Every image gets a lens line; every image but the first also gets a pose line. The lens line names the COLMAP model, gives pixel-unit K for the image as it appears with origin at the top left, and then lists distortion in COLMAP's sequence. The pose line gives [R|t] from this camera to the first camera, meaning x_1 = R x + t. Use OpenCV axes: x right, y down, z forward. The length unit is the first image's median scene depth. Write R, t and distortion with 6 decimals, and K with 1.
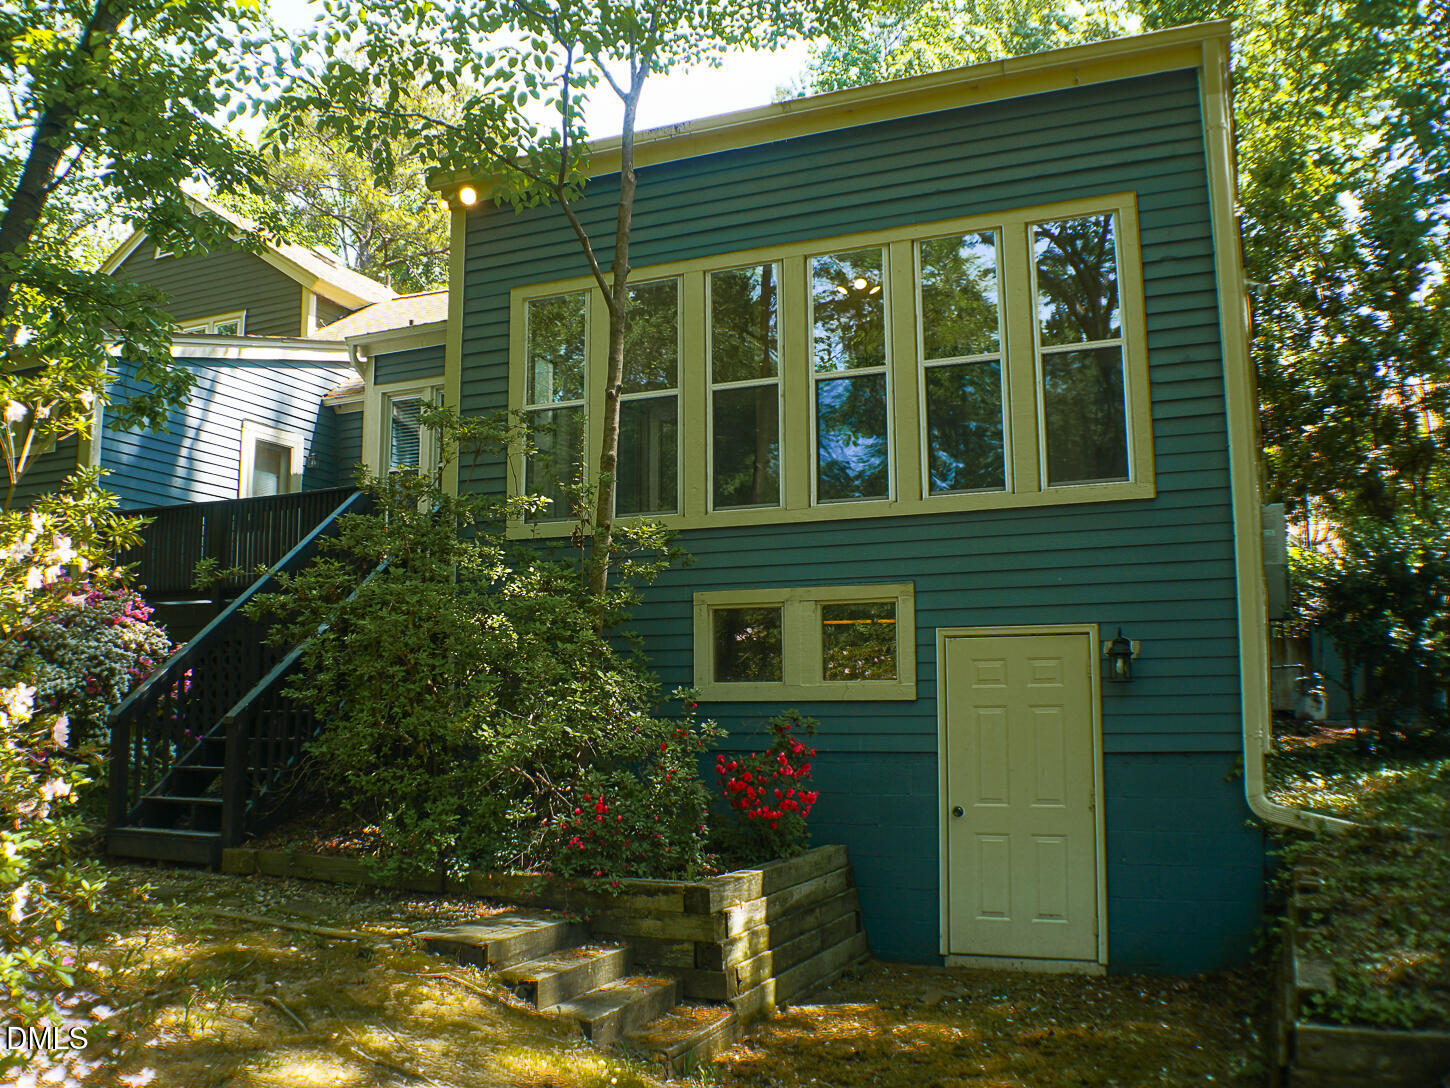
lens RADIAL K [[1232.4, 0, 725.0], [0, 1232.4, 544.0], [0, 0, 1]] dist [-0.126982, 0.000174]
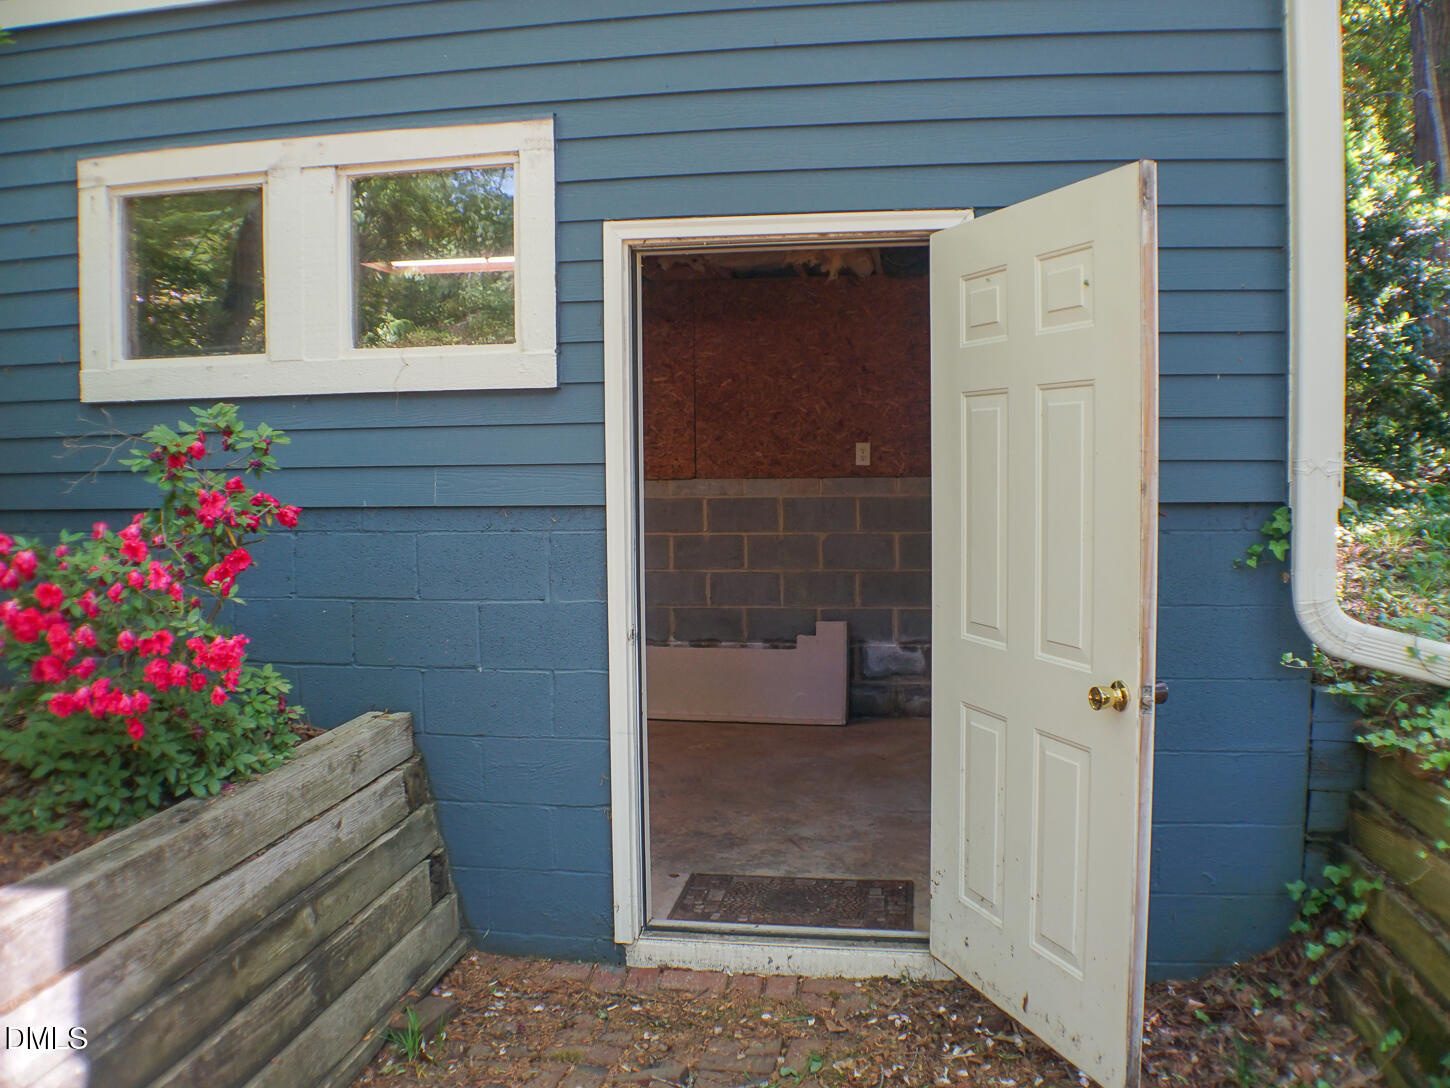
lens RADIAL K [[1194.6, 0, 725.0], [0, 1194.6, 544.0], [0, 0, 1]] dist [-0.120589, 0.000466]
pose [[0.970136, -0.030006, 0.240697, 0.108252], [-0.023176, 0.976312, 0.215121, 0.087554], [-0.241450, -0.214275, 0.946461, 0.564754]]
